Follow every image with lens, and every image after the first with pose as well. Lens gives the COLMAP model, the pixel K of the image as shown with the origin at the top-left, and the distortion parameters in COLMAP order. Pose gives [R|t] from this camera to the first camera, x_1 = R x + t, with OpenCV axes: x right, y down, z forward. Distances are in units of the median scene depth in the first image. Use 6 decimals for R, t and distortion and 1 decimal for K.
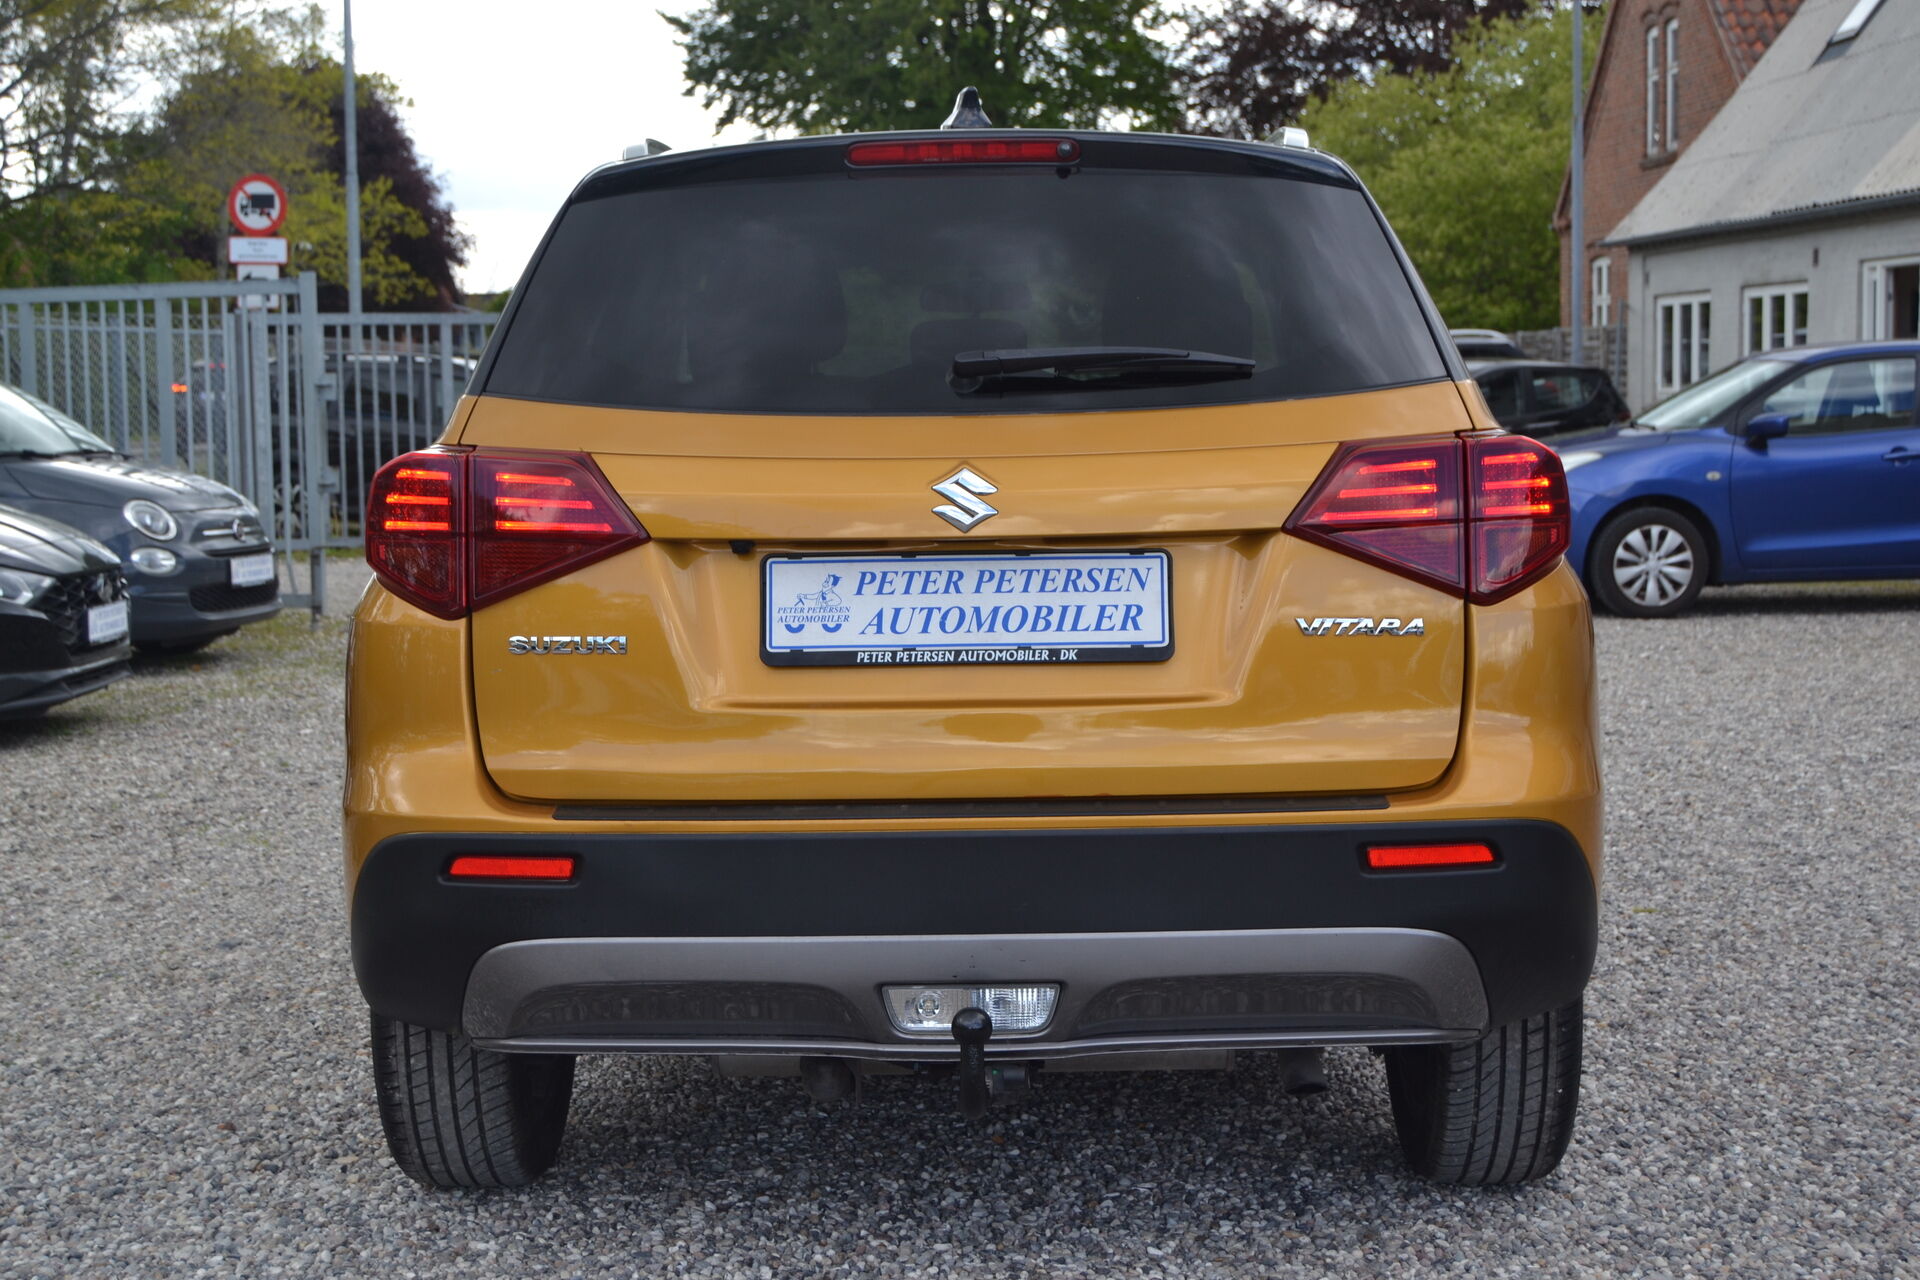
lens RADIAL K [[2886.7, 0, 960.0], [0, 2886.7, 640.0], [0, 0, 1]] dist [-0.006572, -0.102172]
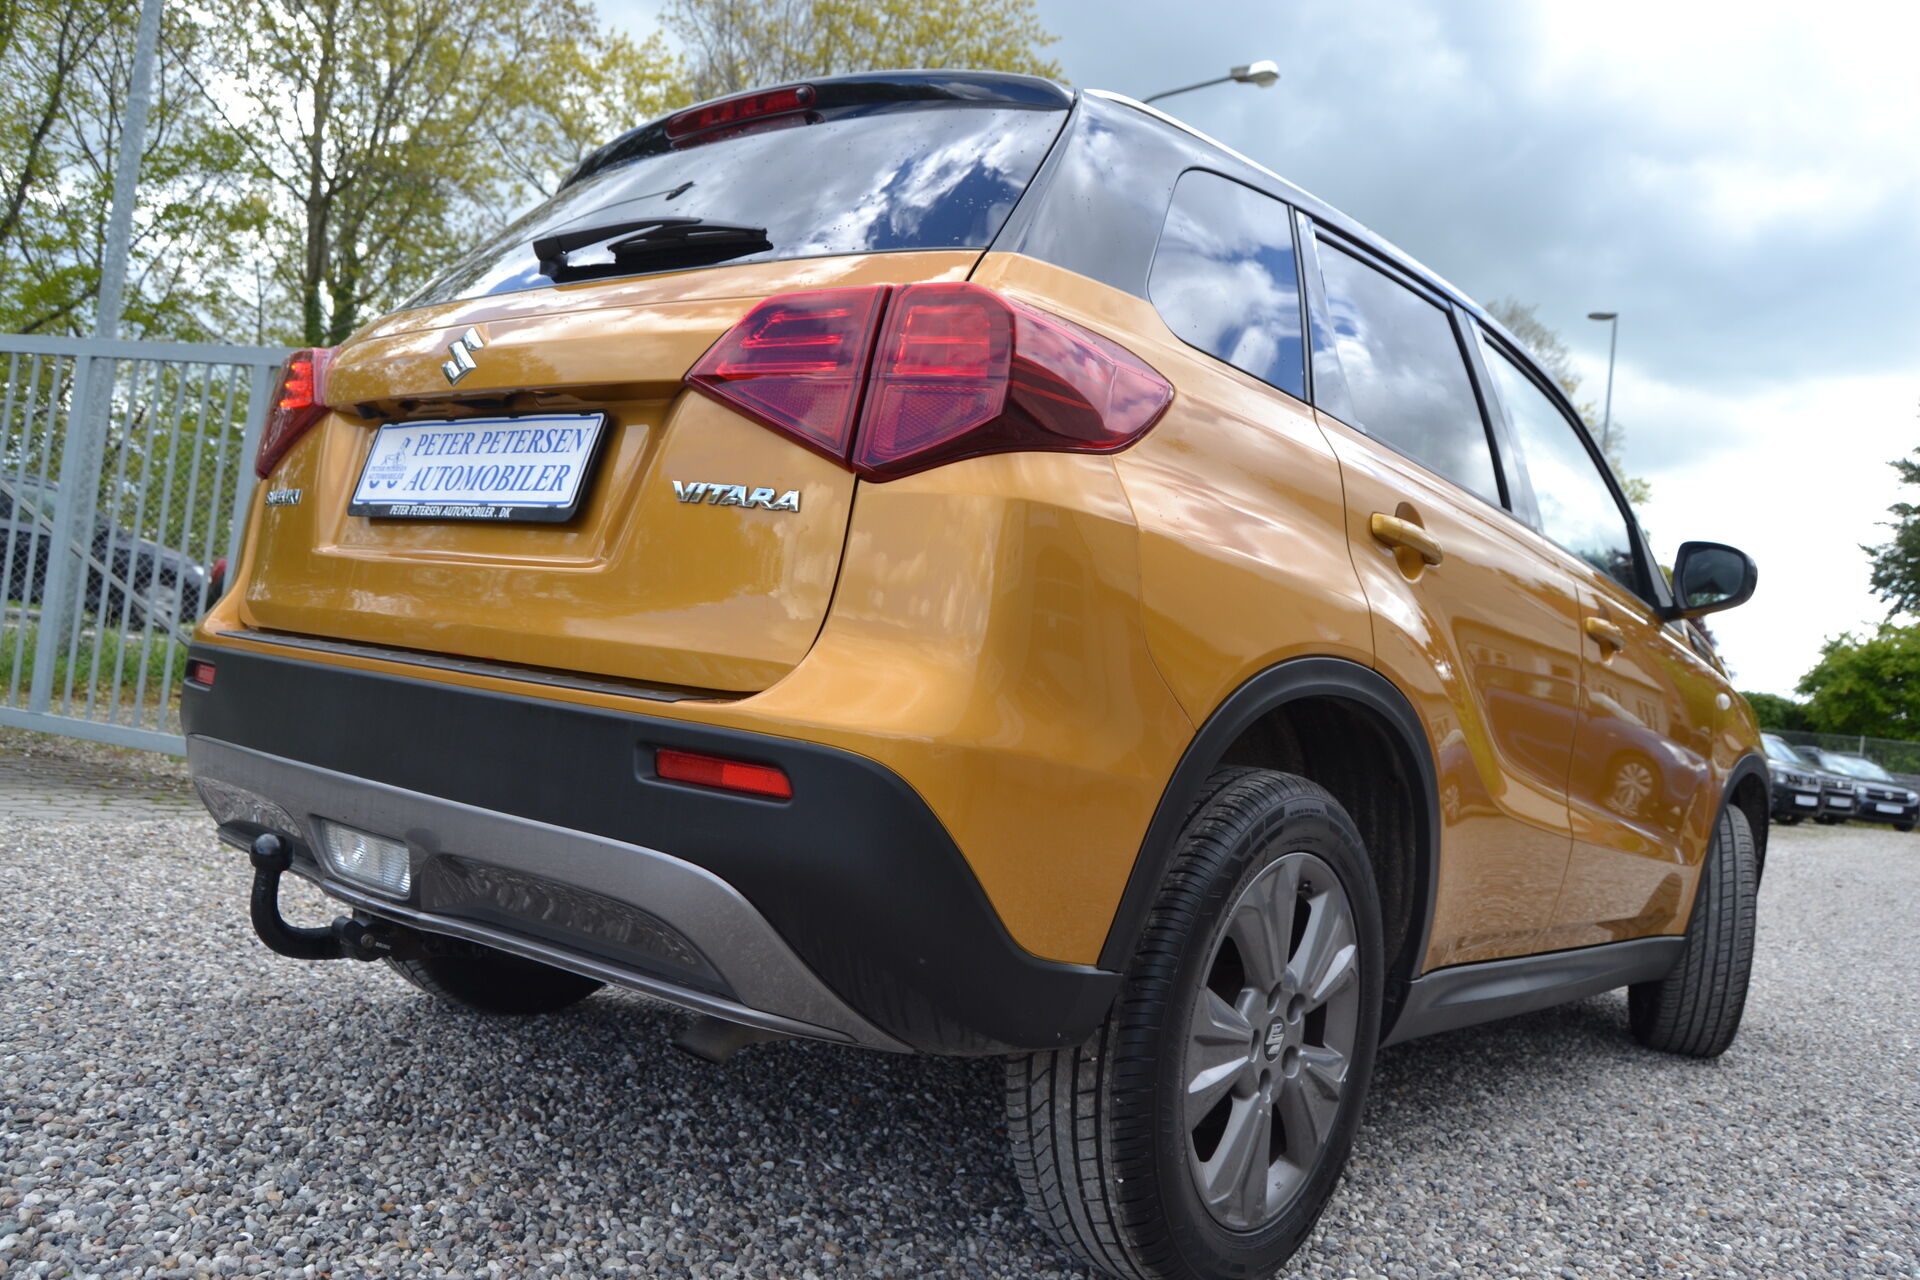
lens RADIAL K [[1531.1, 0, 960.0], [0, 1531.1, 640.0], [0, 0, 1]] dist [-0.091293, 0.037147]
pose [[0.777911, 0.084094, -0.622722, 0.460988], [-0.178521, 0.979746, -0.090703, 0.063722], [0.602482, 0.181728, 0.777168, 0.693571]]
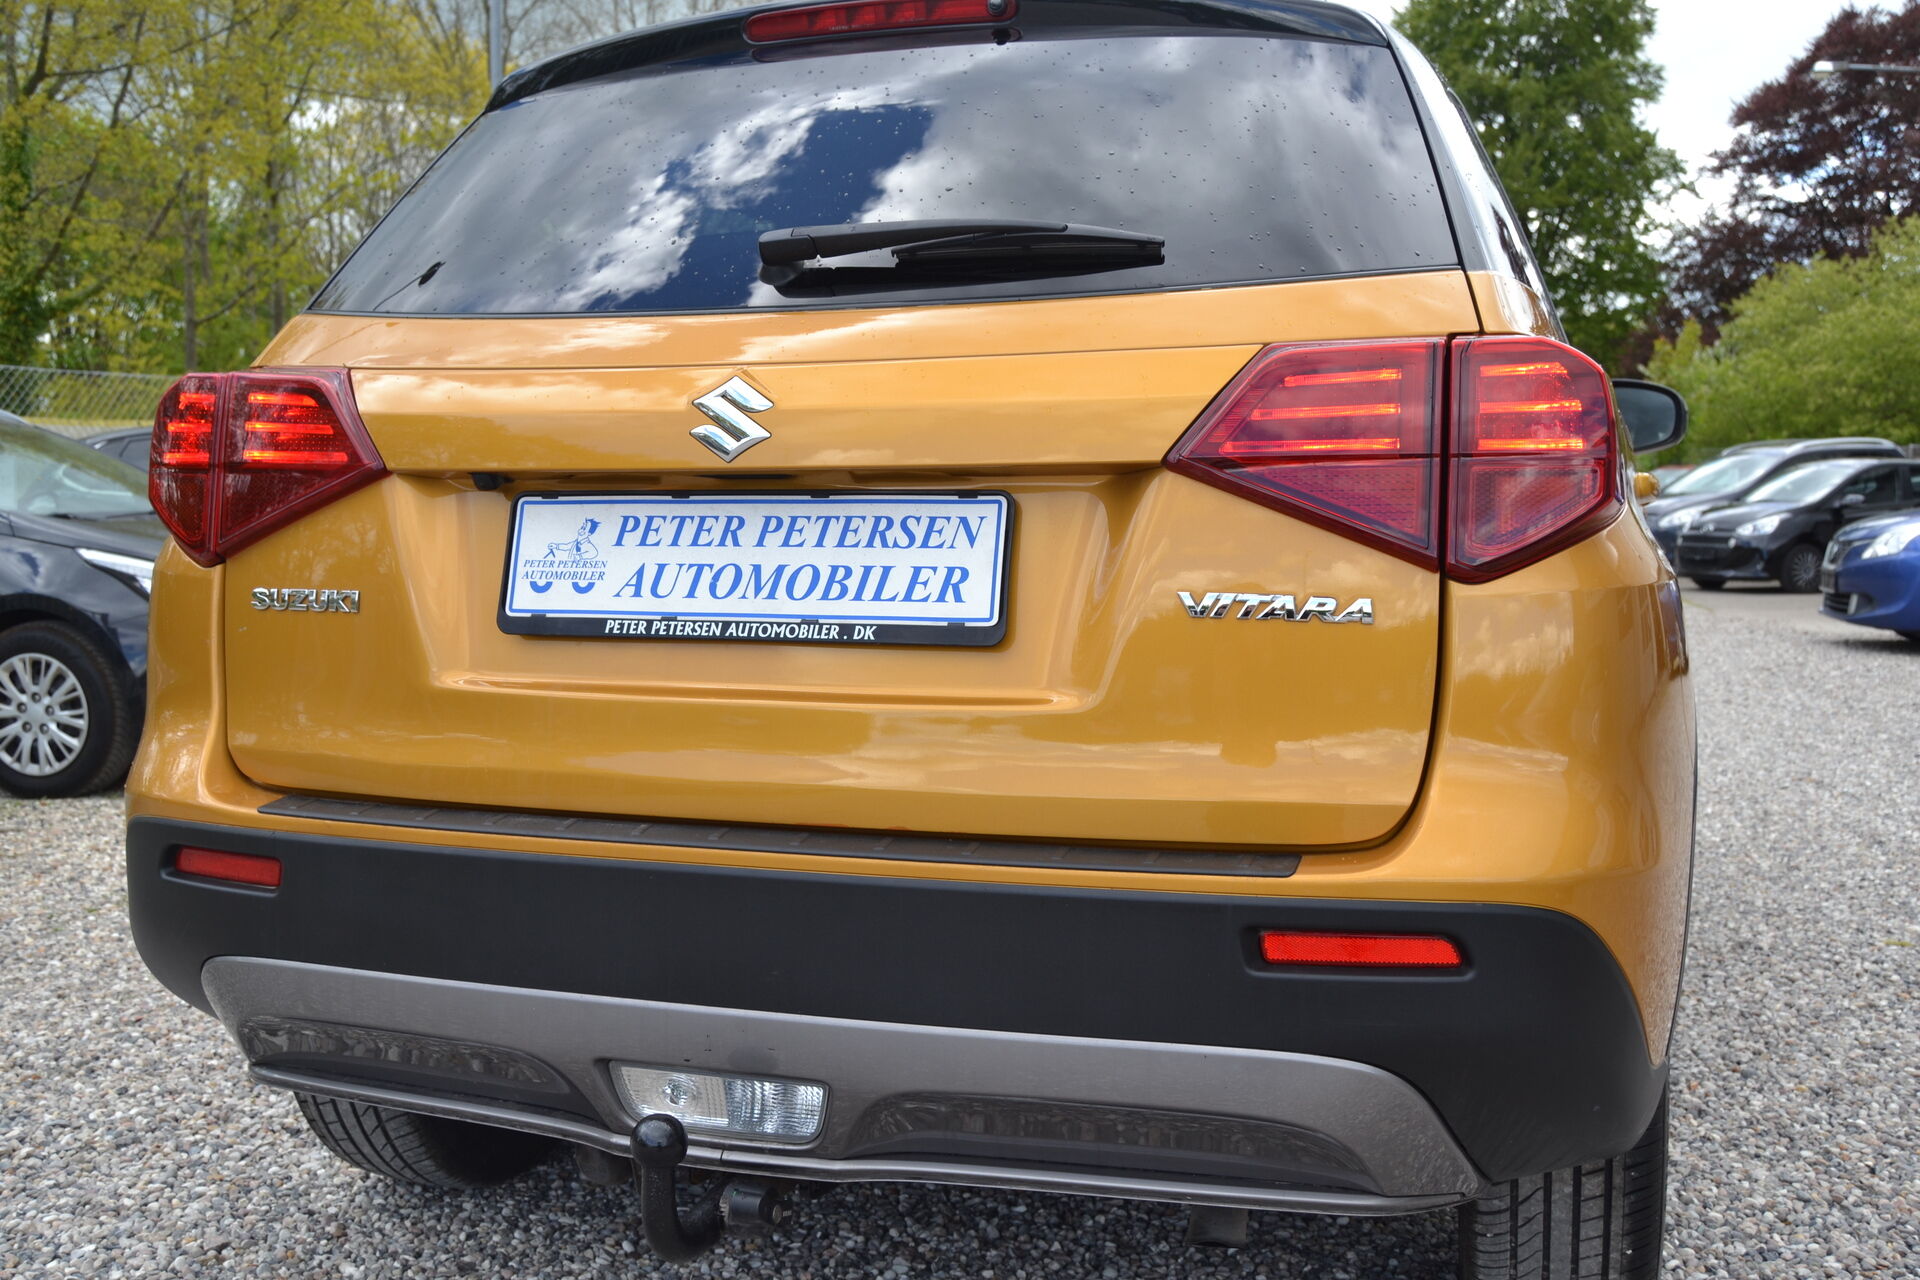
lens RADIAL K [[1865.5, 0, 960.0], [0, 1865.5, 640.0], [0, 0, 1]] dist [-0.066034, 0.028914]
pose [[0.956435, 0.036222, -0.289689, 0.192857], [-0.038245, 0.999268, -0.001323, 0.006455], [0.289429, 0.012344, 0.957120, 0.545518]]
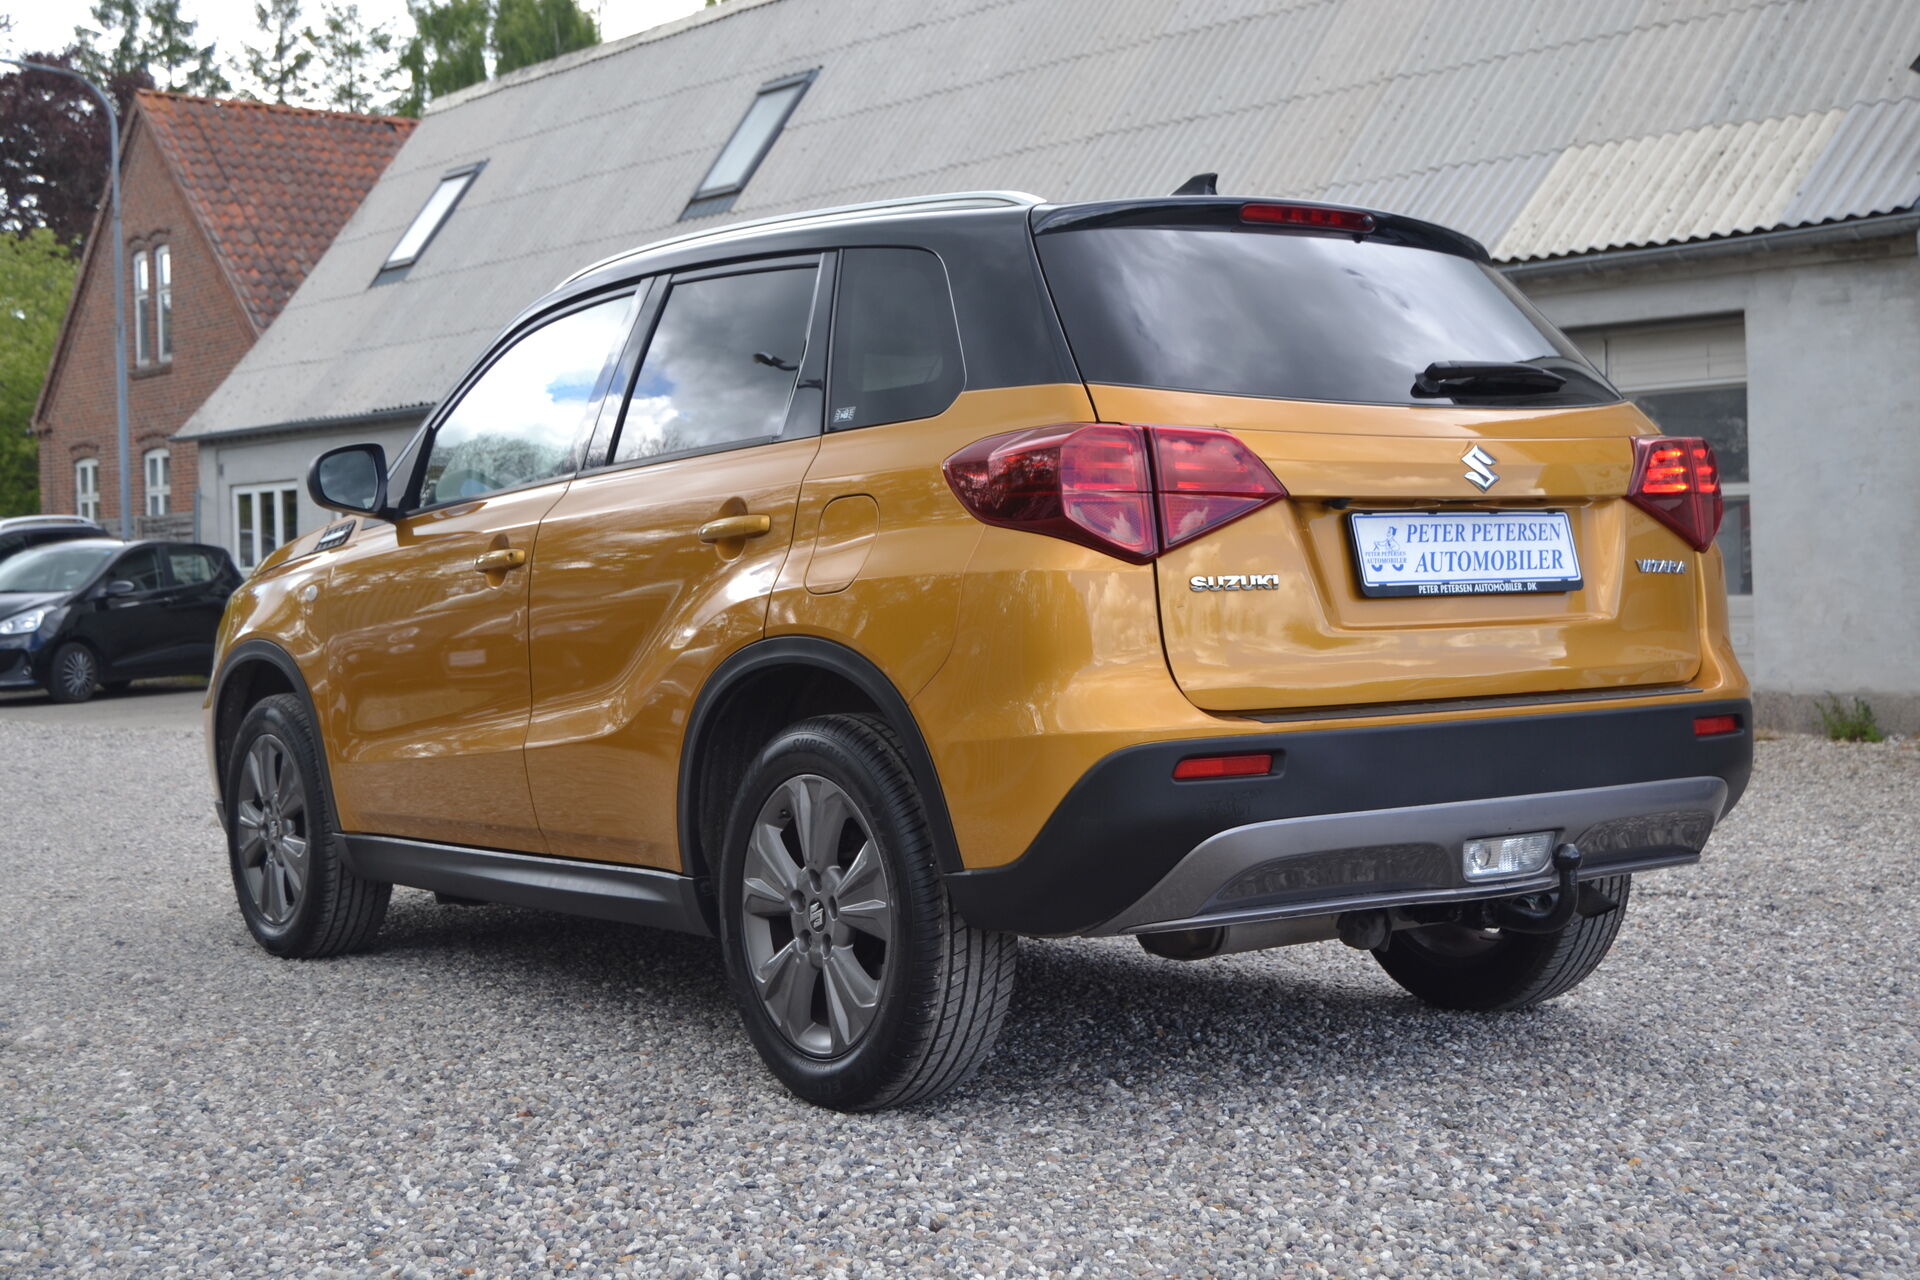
lens RADIAL K [[2627.7, 0, 960.0], [0, 2627.7, 640.0], [0, 0, 1]] dist [-0.044242, -0.043592]
pose [[0.804210, -0.018254, 0.594065, -0.877679], [0.062204, 0.996624, -0.053584, 0.076750], [-0.591081, 0.080046, 0.802630, 0.181192]]
